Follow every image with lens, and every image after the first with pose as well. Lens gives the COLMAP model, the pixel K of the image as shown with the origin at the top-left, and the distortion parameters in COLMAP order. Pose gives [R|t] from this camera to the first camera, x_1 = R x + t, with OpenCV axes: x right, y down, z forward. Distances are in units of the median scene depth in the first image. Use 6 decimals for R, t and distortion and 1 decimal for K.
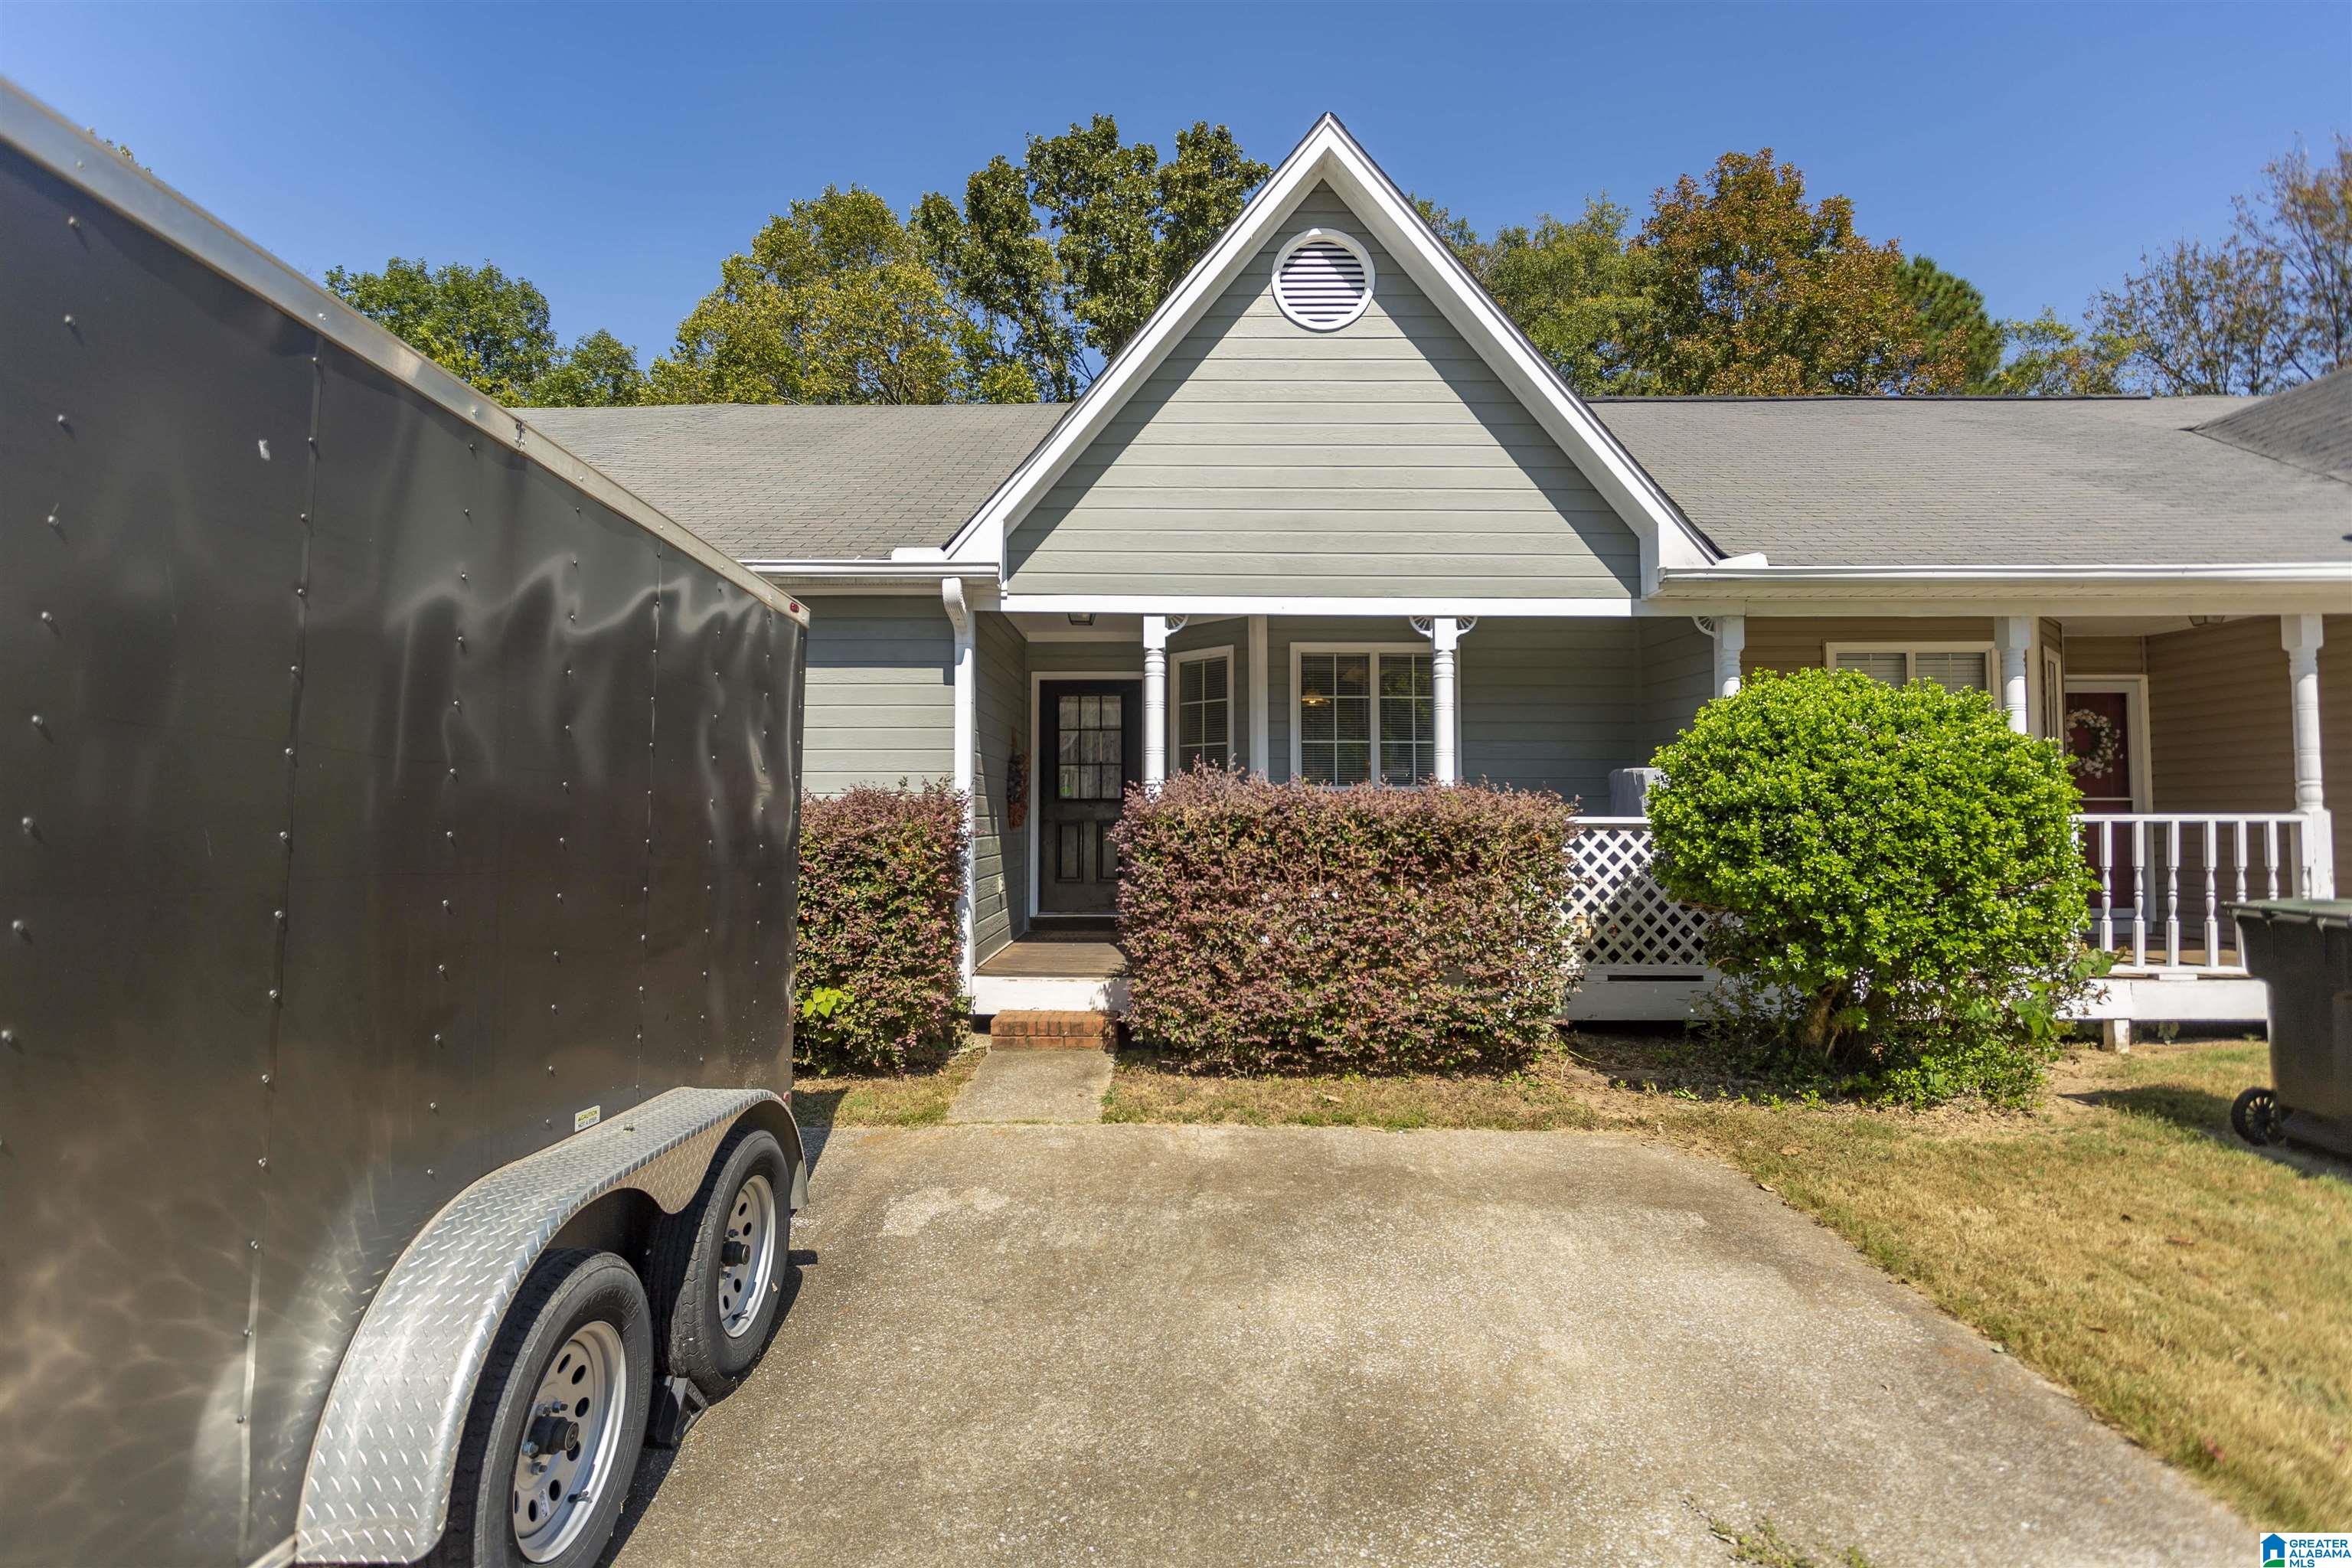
lens RADIAL K [[1218.2, 0, 889.8], [0, 1218.2, 668.1], [0, 0, 1]] dist [-0.003843, 0.001052]
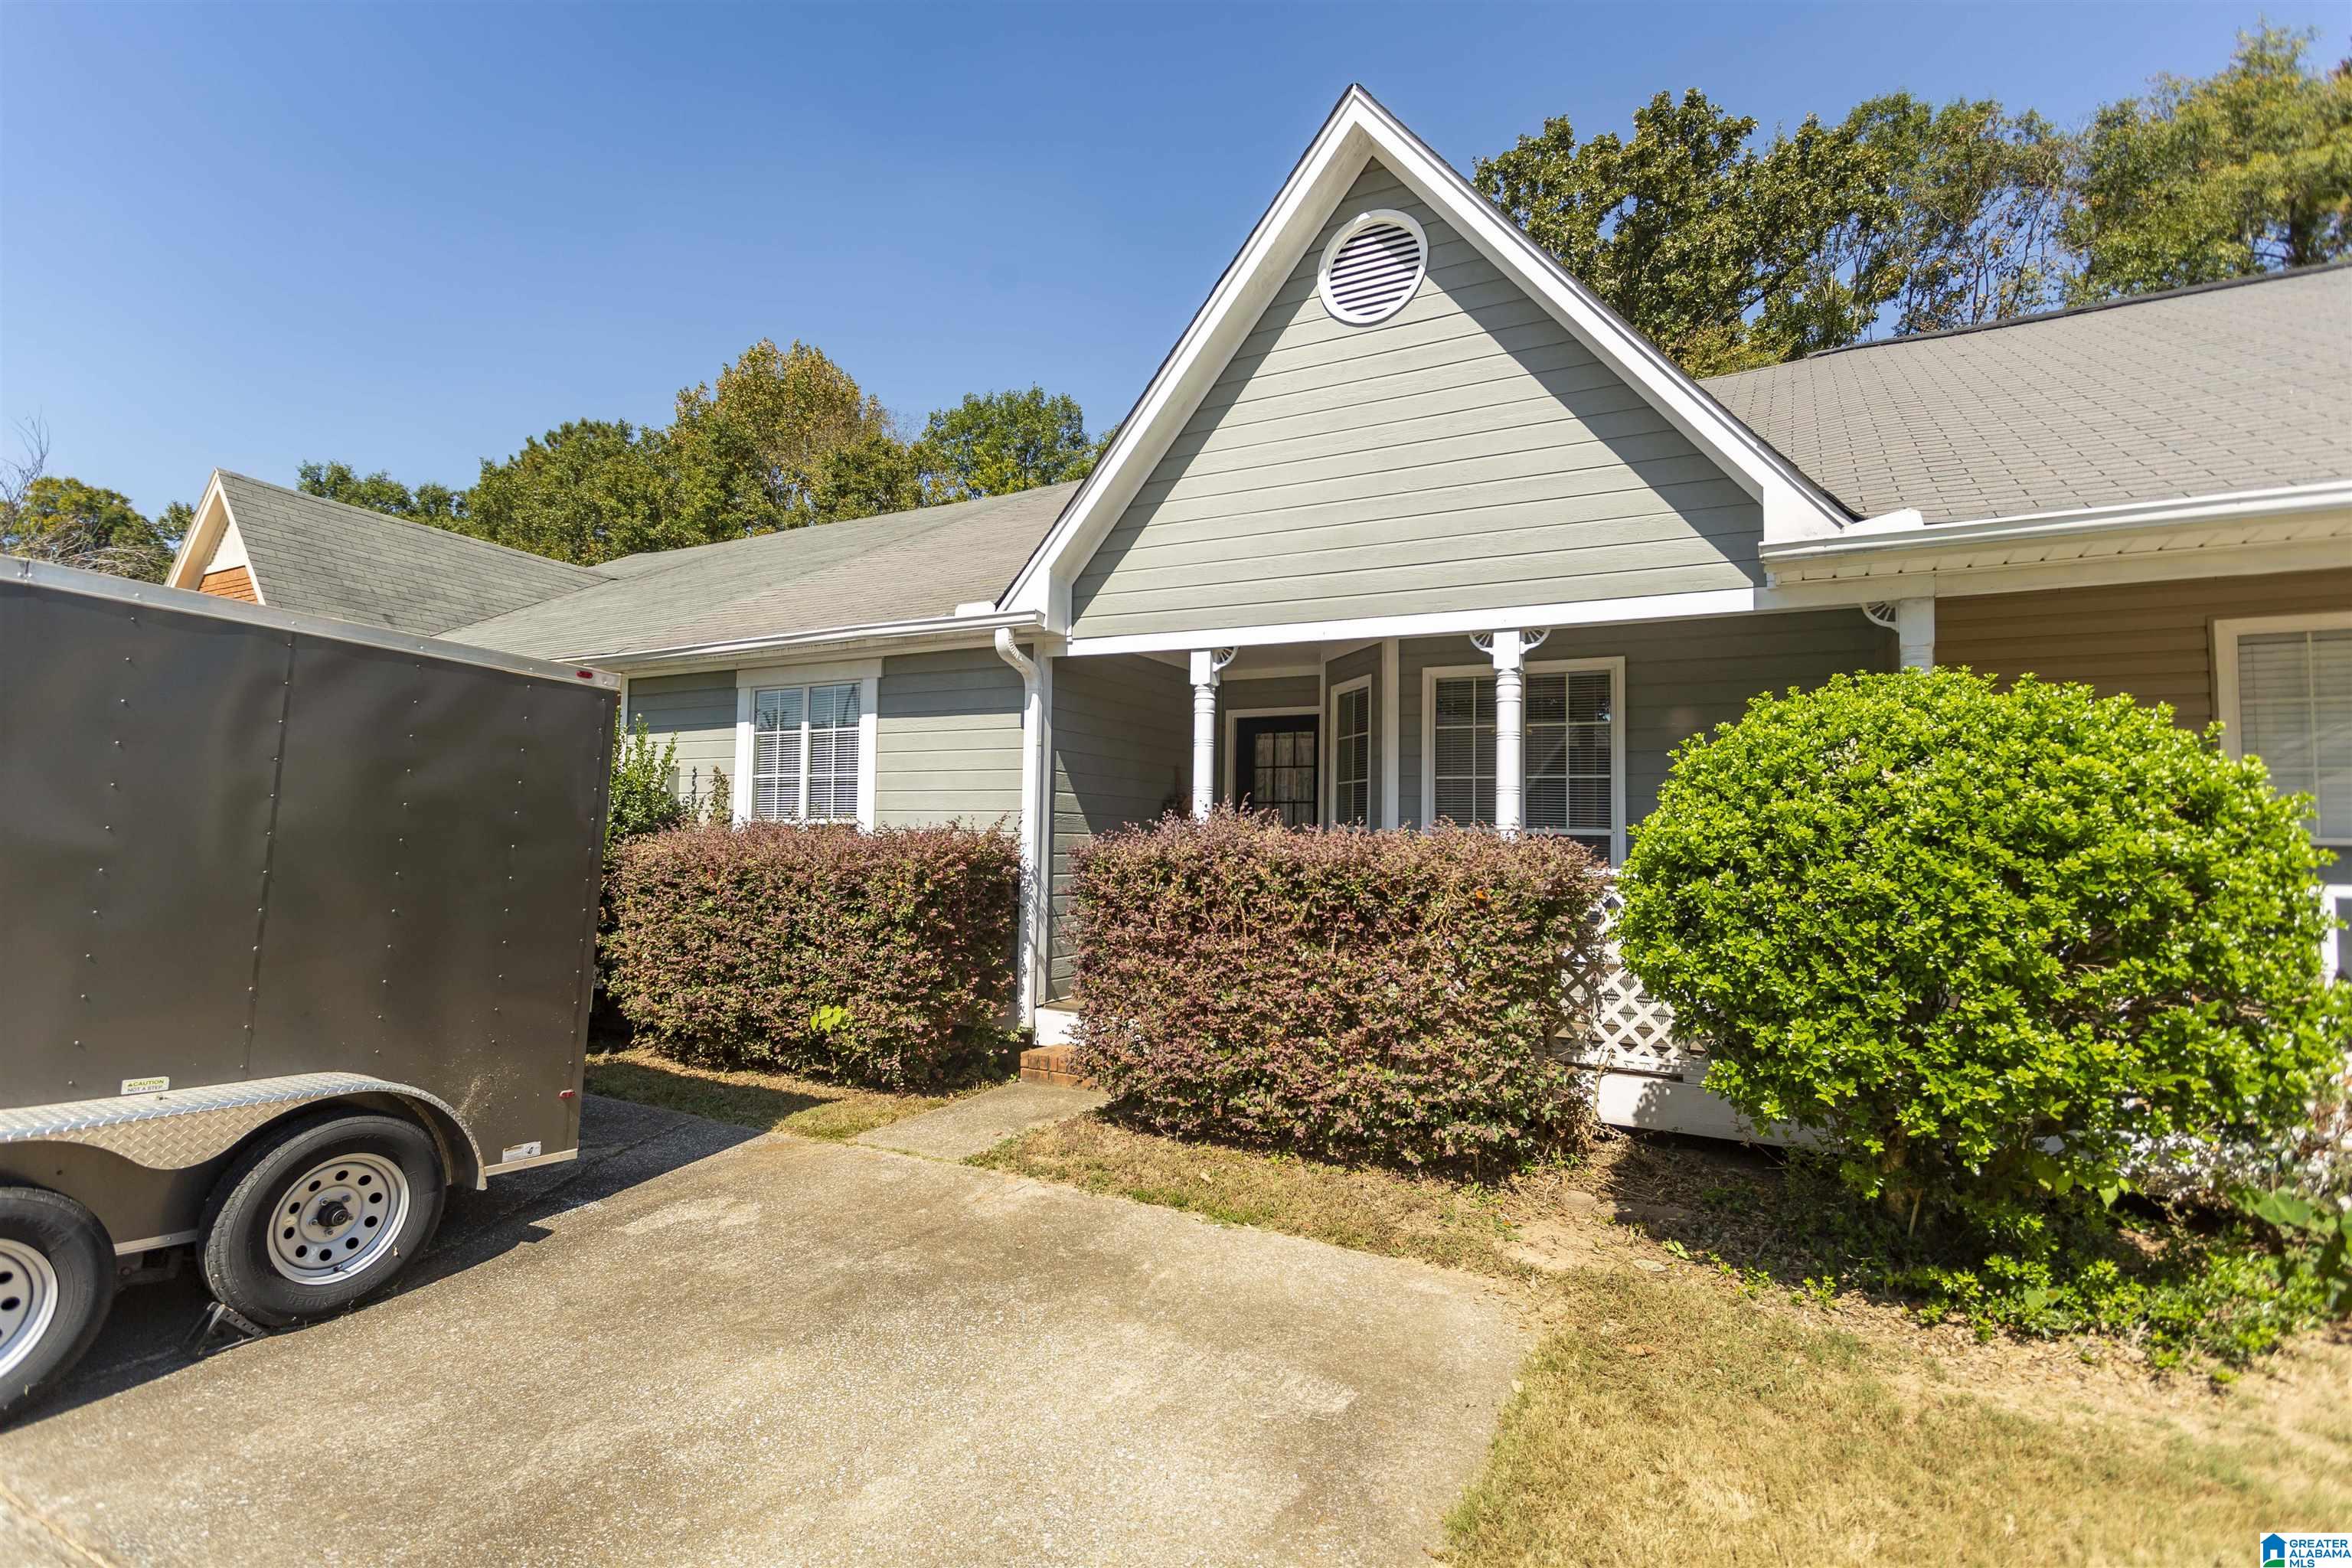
lens RADIAL K [[1074.6, 0, 1055.4], [0, 1074.6, 694.4], [0, 0, 1]] dist [0.005530, -0.000023]
pose [[0.884764, -0.048561, -0.463502, 0.541928], [0.041421, 0.998814, -0.025579, 0.009607], [0.464194, 0.003433, 0.885727, 0.197961]]
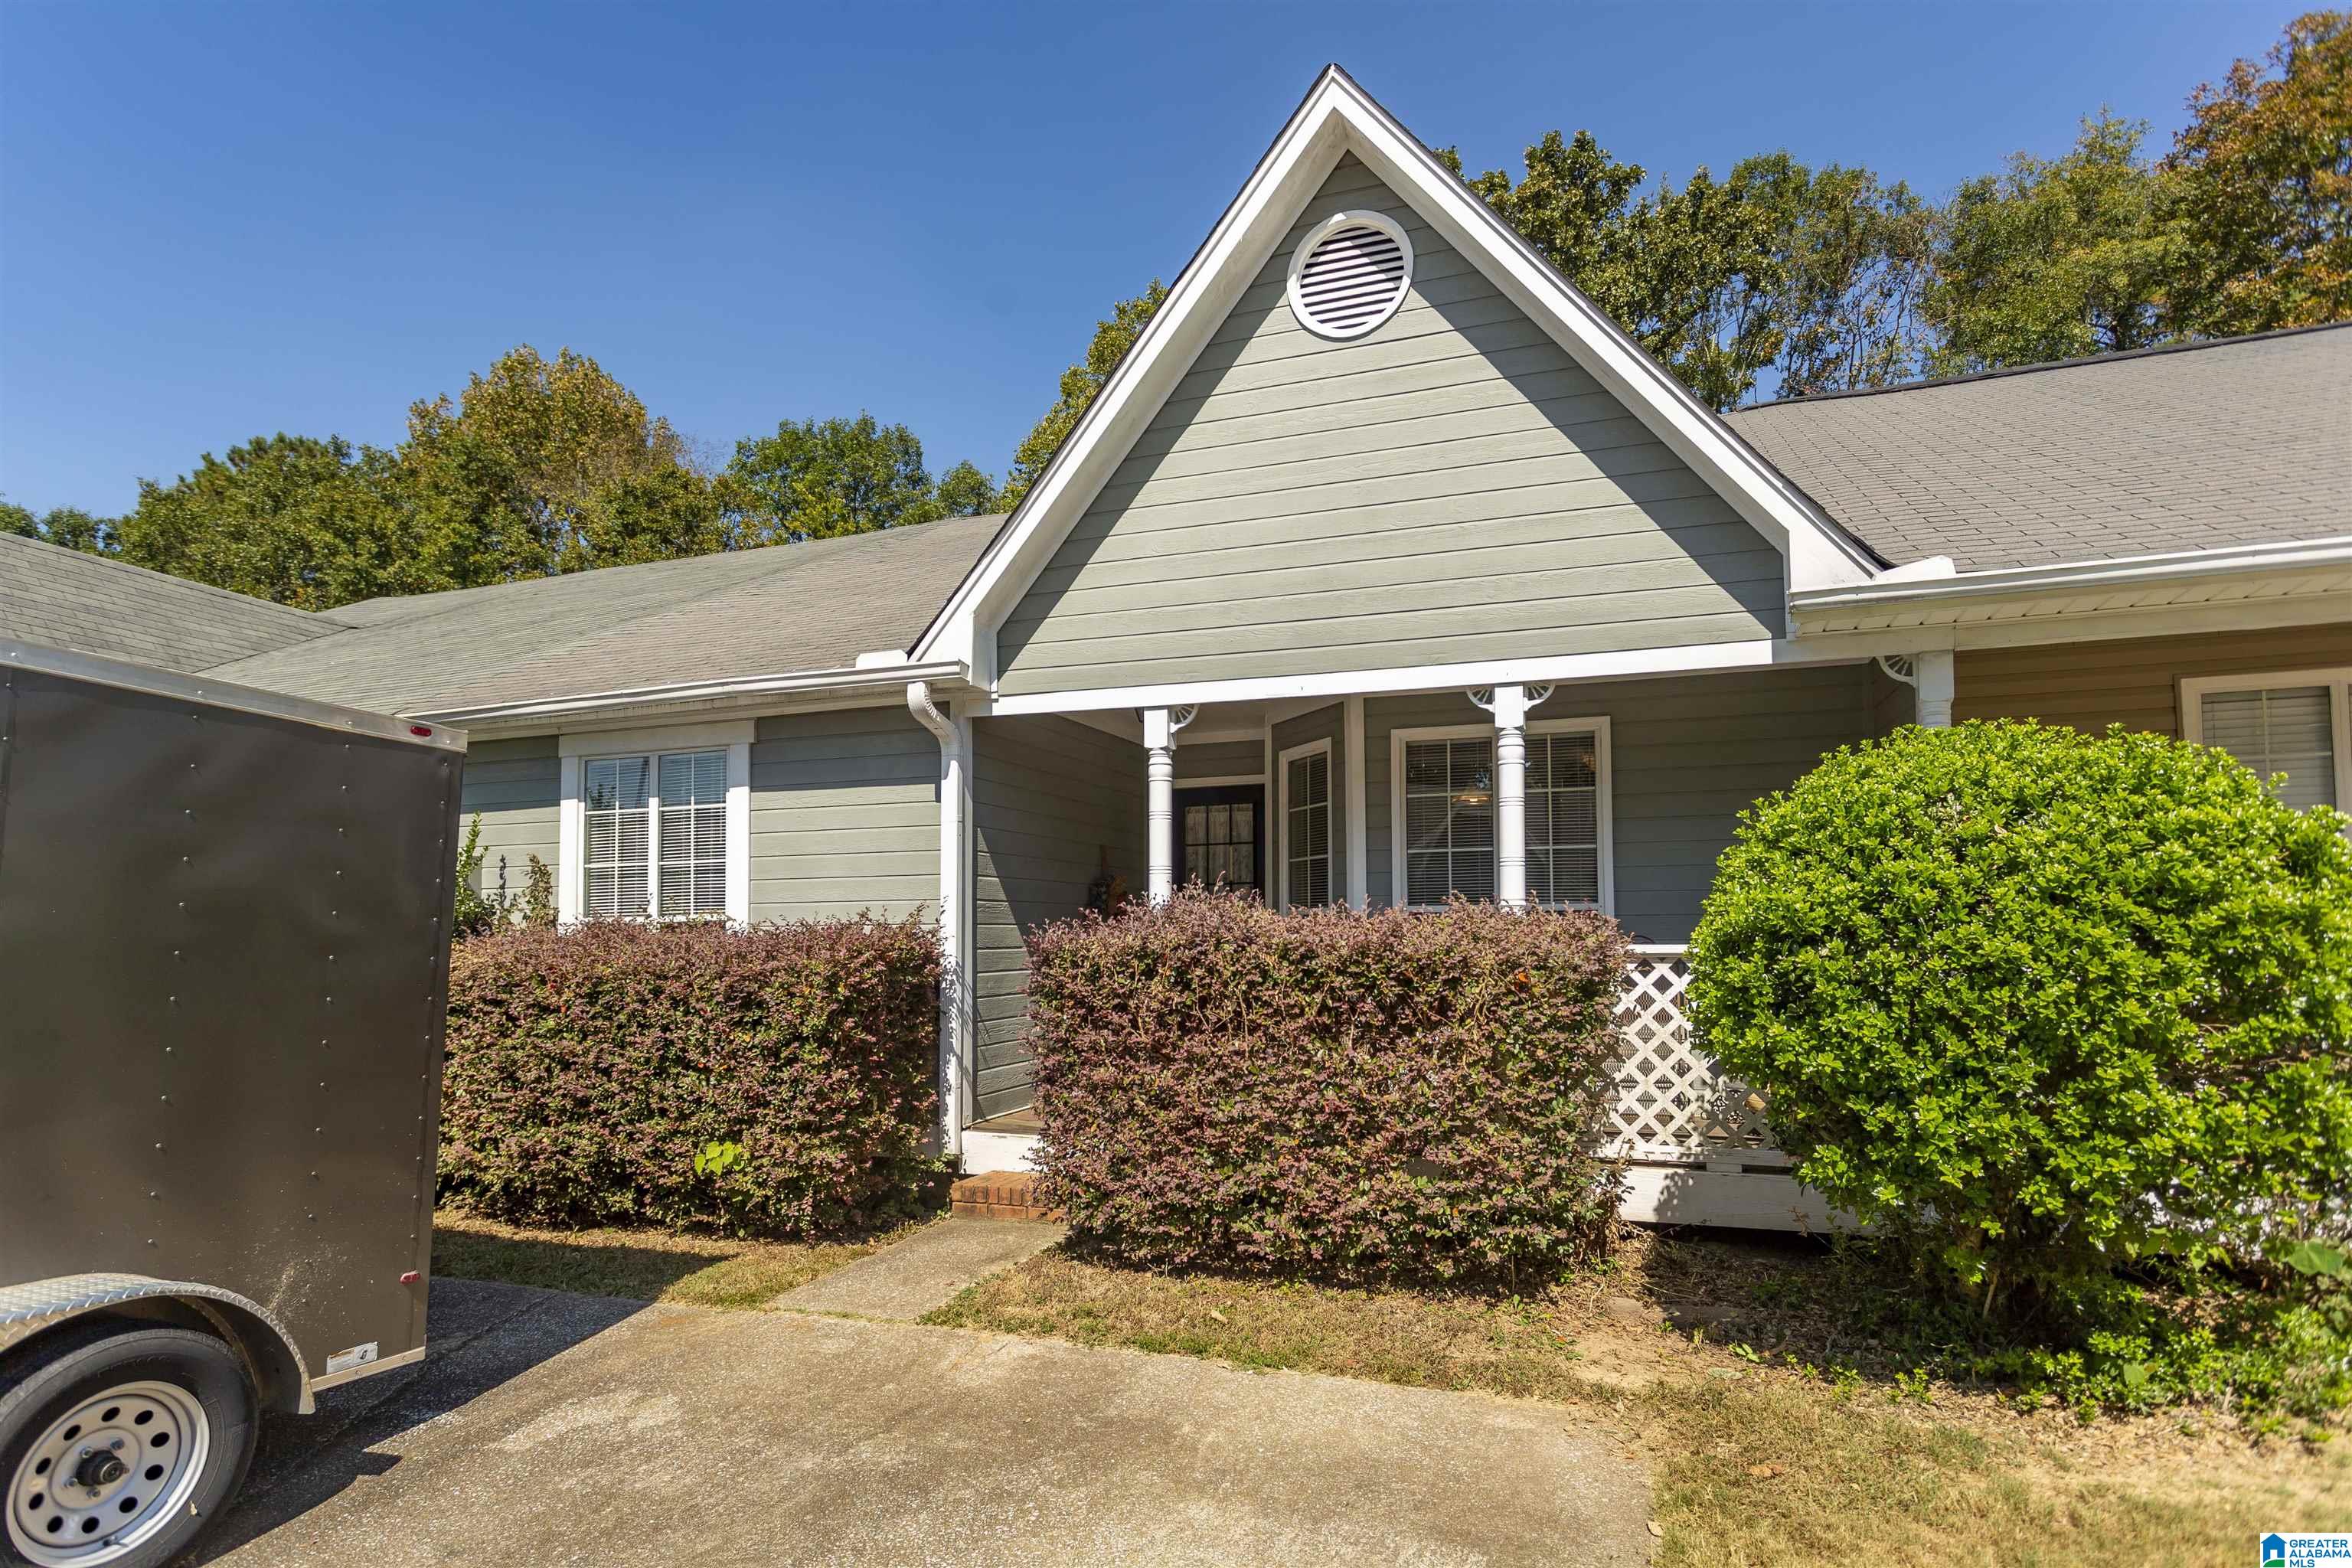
lens RADIAL K [[1198.8, 0, 1069.1], [0, 1198.8, 790.7], [0, 0, 1]] dist [-0.001873, 0.002084]
pose [[0.951634, -0.048563, -0.303370, 0.433444], [0.049819, 0.998752, -0.003605, 0.014170], [0.303167, -0.011683, 0.952866, 0.204211]]
